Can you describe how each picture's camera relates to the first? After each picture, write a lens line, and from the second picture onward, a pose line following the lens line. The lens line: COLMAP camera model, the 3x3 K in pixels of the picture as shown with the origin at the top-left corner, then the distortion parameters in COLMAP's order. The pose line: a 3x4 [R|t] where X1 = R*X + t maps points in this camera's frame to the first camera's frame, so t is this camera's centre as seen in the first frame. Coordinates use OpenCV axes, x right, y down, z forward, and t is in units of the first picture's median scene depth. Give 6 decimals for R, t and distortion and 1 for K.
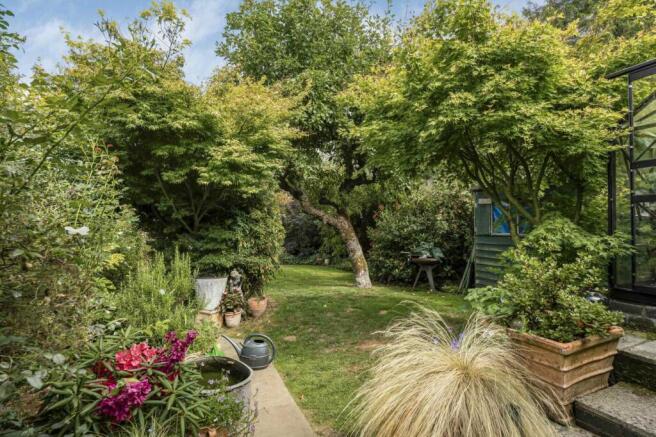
lens RADIAL K [[339.8, 0, 327.9], [0, 339.8, 219.7], [0, 0, 1]] dist [0.000015, 0.000000]
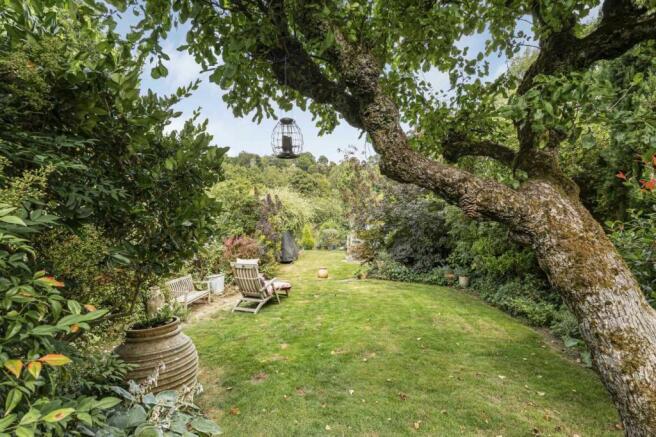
lens RADIAL K [[316.2, 0, 325.8], [0, 316.2, 214.9], [0, 0, 1]] dist [-0.000138, 0.000033]
pose [[0.922941, -0.012441, -0.384741, -0.010461], [0.012180, 0.999921, -0.003116, 0.008215], [0.384749, -0.001811, 0.923019, 0.404454]]
